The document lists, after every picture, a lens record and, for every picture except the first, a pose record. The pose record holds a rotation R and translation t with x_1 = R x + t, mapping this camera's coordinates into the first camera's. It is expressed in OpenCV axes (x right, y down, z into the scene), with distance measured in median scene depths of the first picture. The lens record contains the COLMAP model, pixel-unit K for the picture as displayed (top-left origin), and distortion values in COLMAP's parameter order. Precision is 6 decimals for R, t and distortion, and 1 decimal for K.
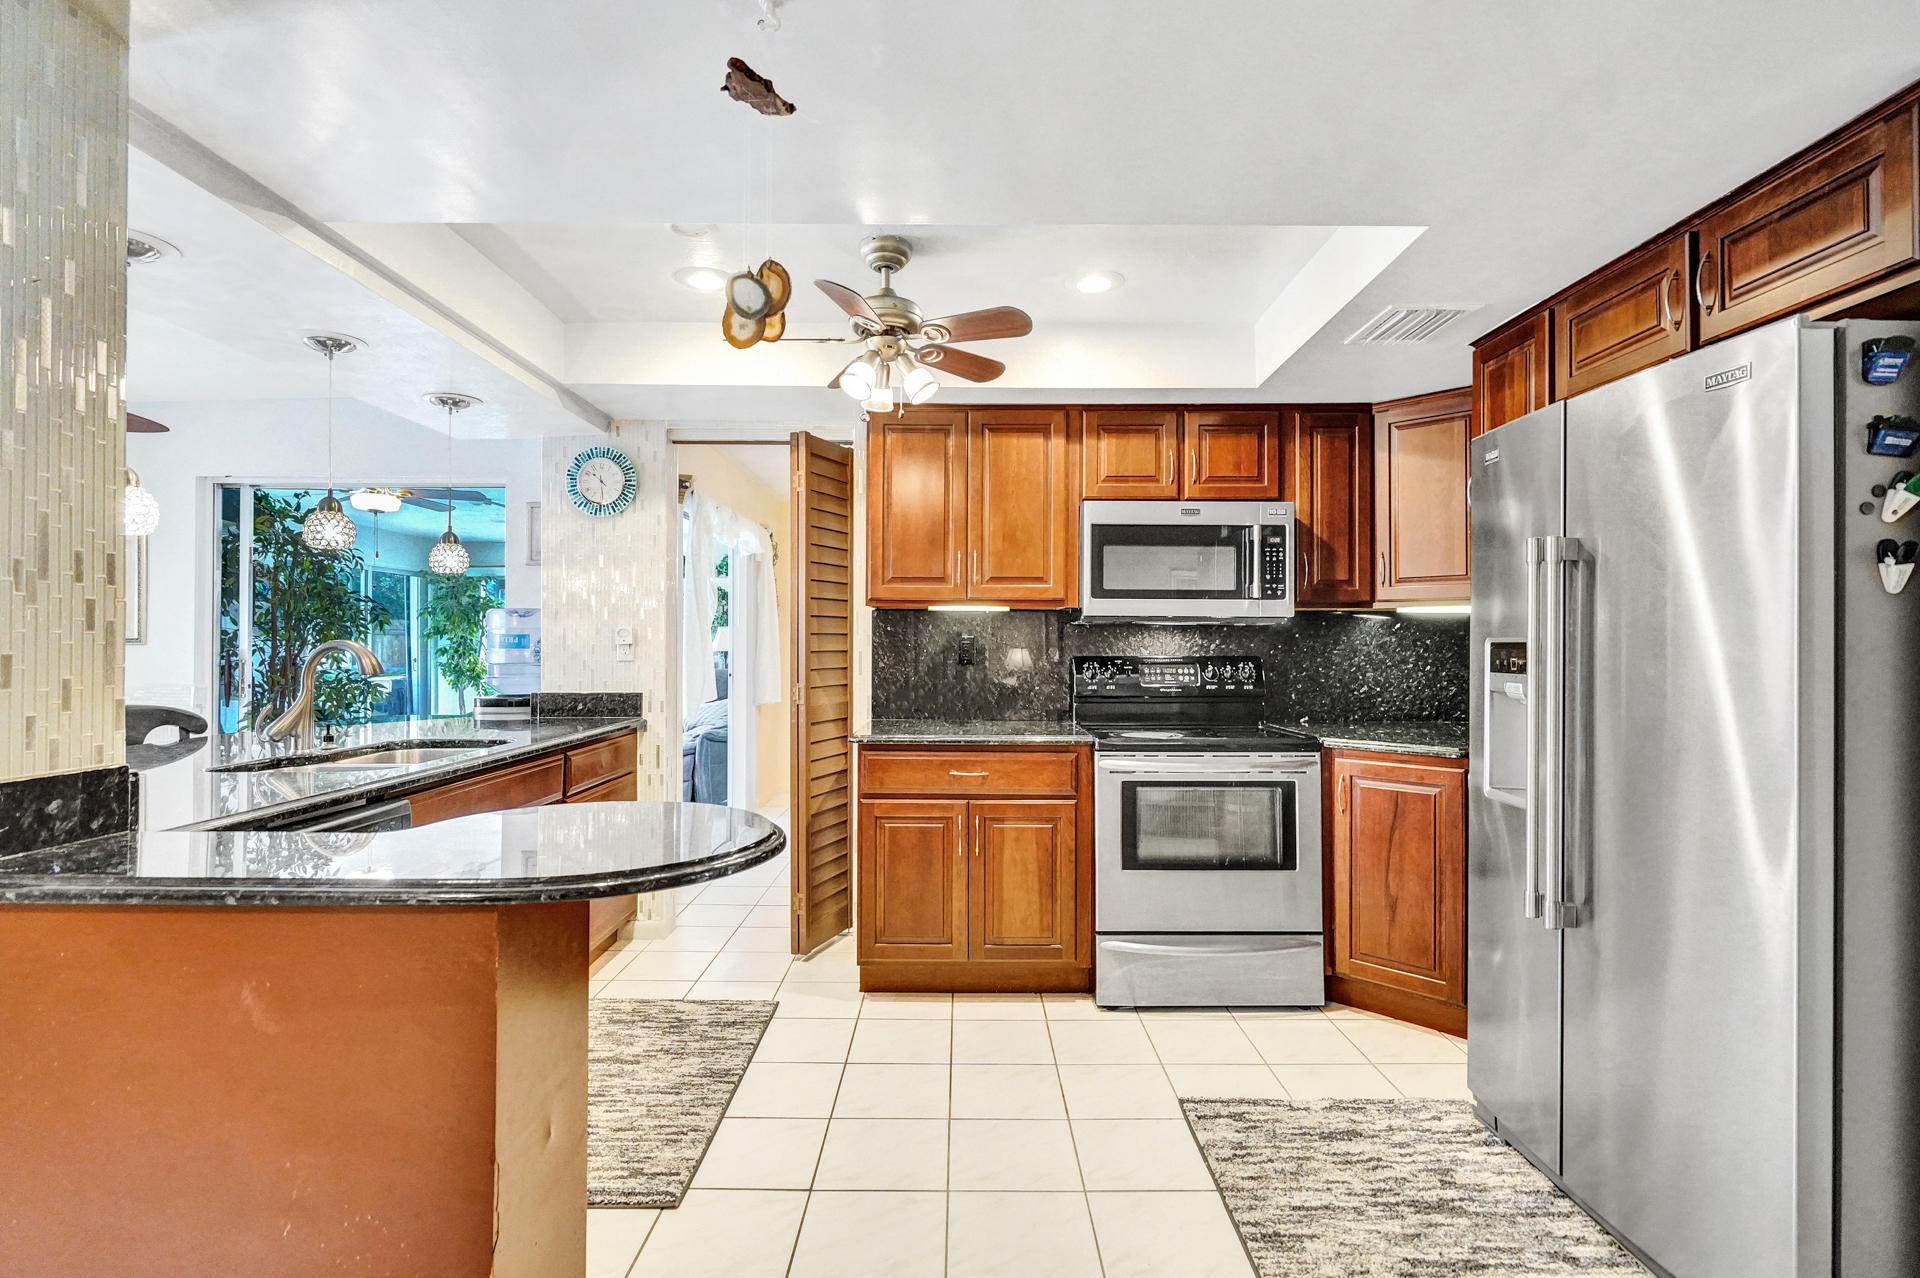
lens RADIAL K [[883.8, 0, 970.6], [0, 883.8, 635.3], [0, 0, 1]] dist [0.000313, 0.000188]
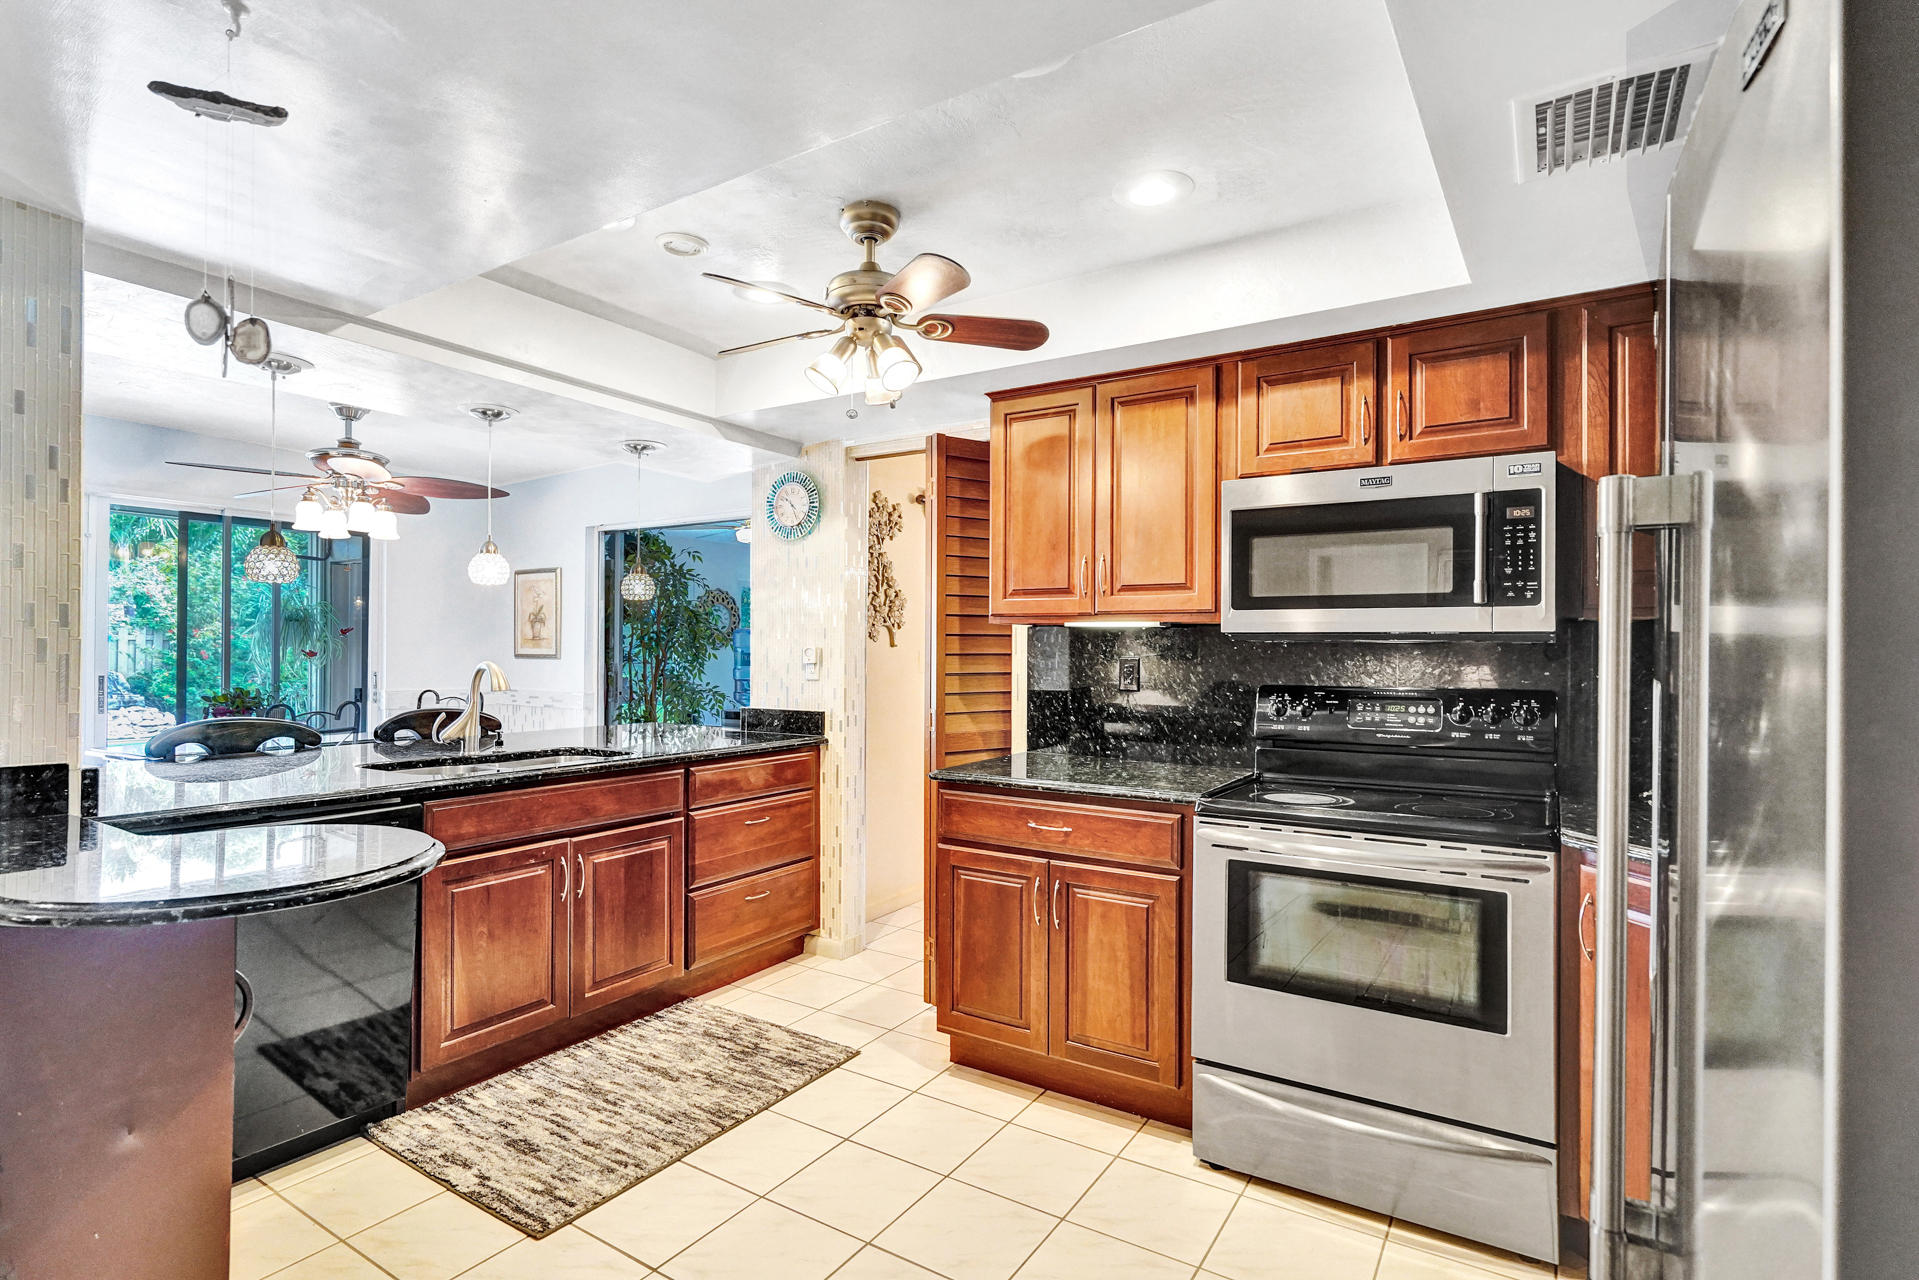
lens RADIAL K [[921.9, 0, 975.2], [0, 921.9, 642.1], [0, 0, 1]] dist [0.000456, 0.000079]
pose [[0.846556, -0.002086, -0.532296, 0.394559], [-0.000182, 0.999991, -0.004210, -0.011561], [0.532300, 0.003661, 0.846548, 0.237504]]
